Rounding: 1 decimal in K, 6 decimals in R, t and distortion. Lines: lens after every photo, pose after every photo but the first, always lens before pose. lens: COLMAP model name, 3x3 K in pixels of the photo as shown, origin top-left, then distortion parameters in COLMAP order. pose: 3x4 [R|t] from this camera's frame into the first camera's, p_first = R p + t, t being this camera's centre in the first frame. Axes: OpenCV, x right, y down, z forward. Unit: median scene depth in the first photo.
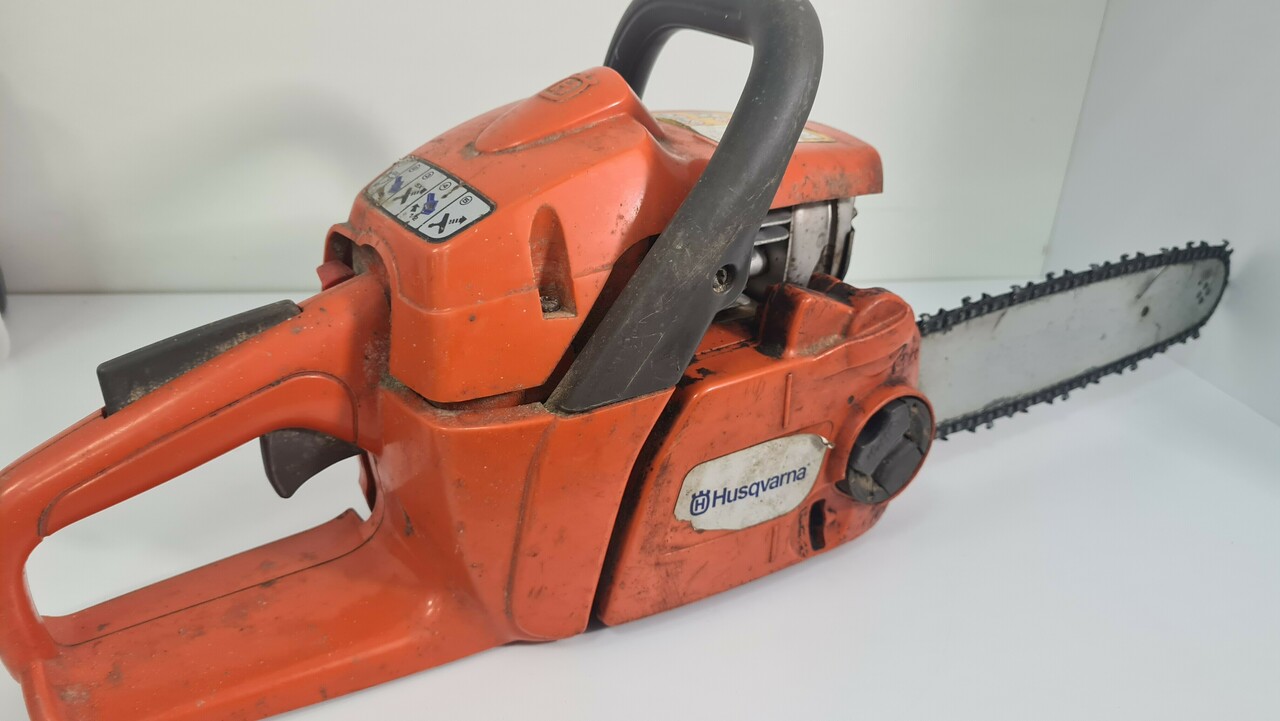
lens RADIAL K [[982.2, 0, 639.2], [0, 982.2, 365.6], [0, 0, 1]] dist [0.025588, -0.007149]
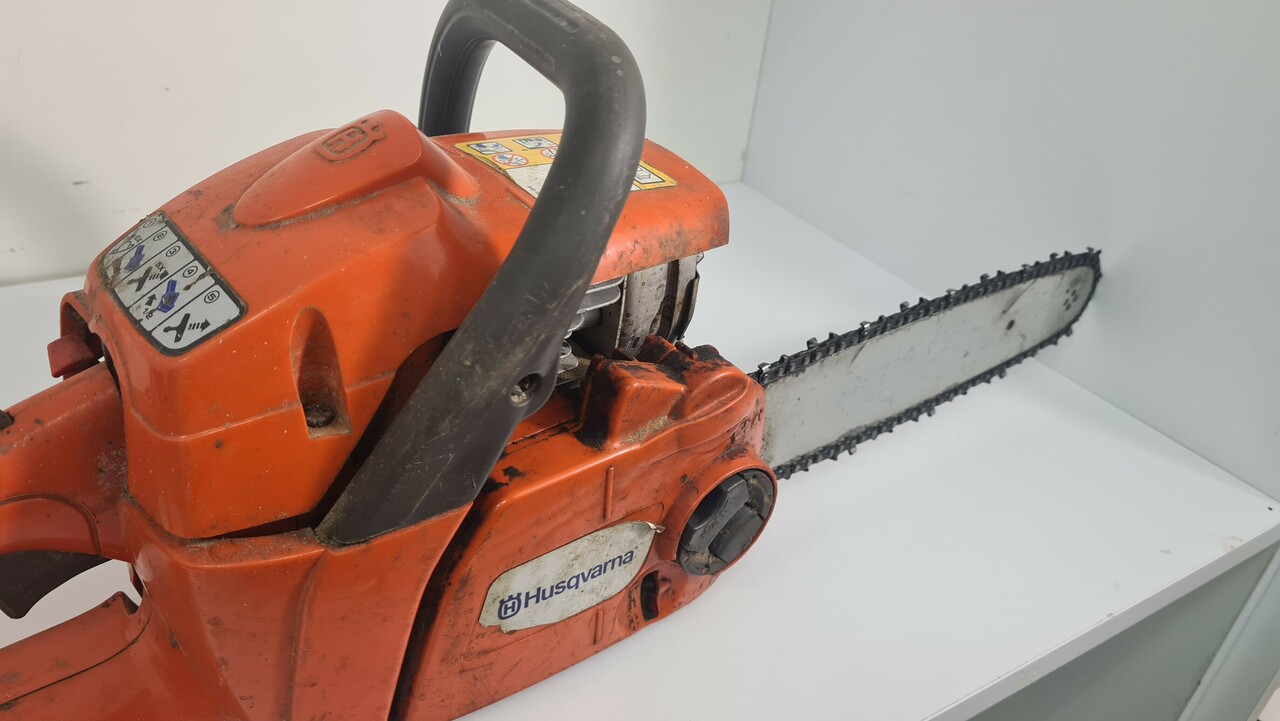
lens RADIAL K [[982.2, 0, 642.0], [0, 982.2, 358.1], [0, 0, 1]] dist [0.025588, -0.007149]
pose [[0.995389, 0.009091, 0.095486, 0.094963], [-0.020439, 0.992738, 0.118551, -0.198321], [-0.093715, -0.119956, 0.988346, 0.120210]]
